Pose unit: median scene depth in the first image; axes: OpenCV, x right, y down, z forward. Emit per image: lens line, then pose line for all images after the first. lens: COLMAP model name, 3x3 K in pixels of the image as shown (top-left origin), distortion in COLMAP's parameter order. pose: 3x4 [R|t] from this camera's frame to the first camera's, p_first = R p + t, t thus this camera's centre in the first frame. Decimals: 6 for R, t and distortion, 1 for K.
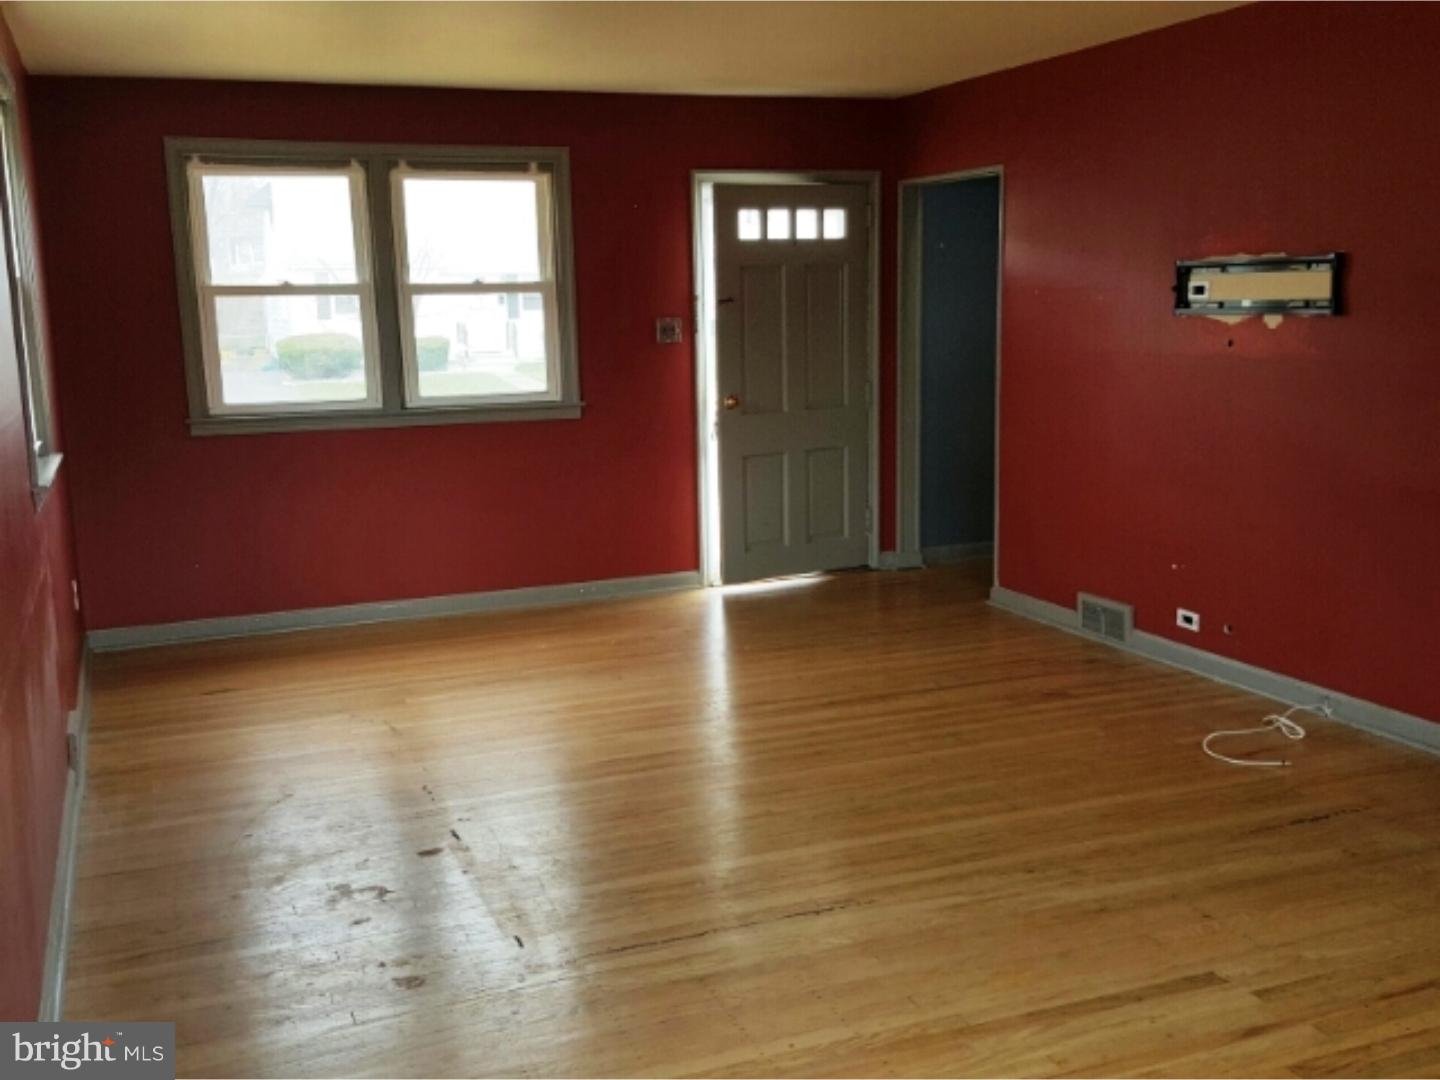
lens RADIAL K [[1400.9, 0, 702.5], [0, 1400.9, 540.9], [0, 0, 1]] dist [0.146542, -0.462577]
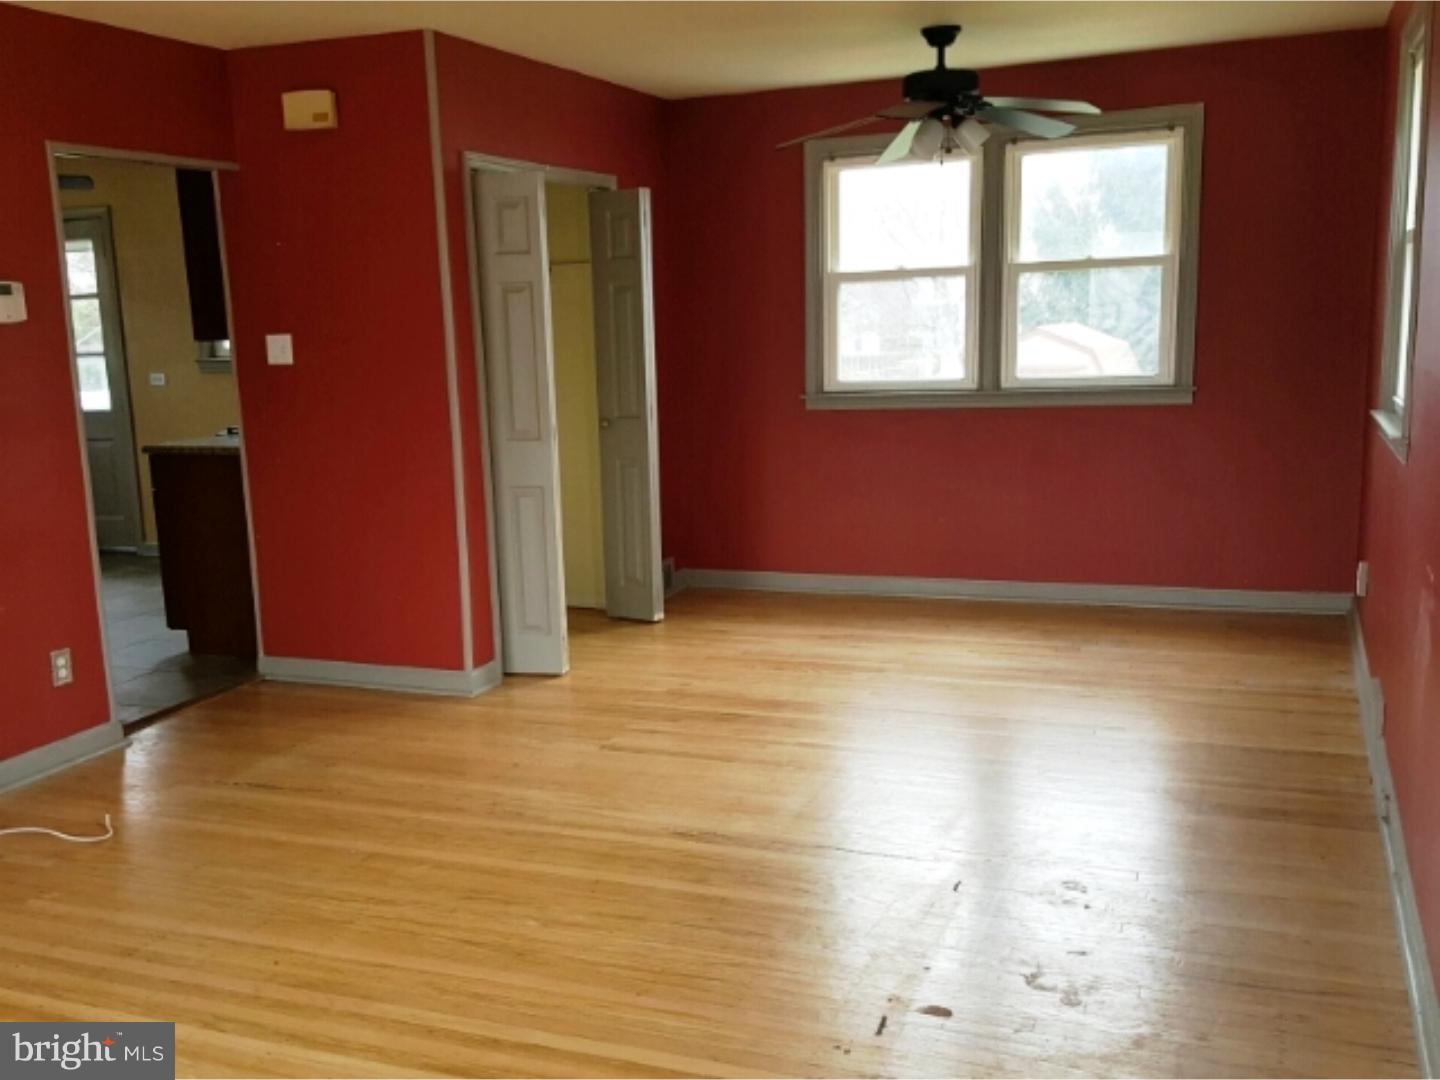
lens RADIAL K [[1400.9, 0, 702.5], [0, 1400.9, 540.9], [0, 0, 1]] dist [0.146542, -0.462577]
pose [[-0.725539, -0.062556, 0.685332, -0.630770], [0.166927, 0.950122, 0.263446, -0.244015], [-0.667629, 0.305541, -0.678908, 1.593040]]
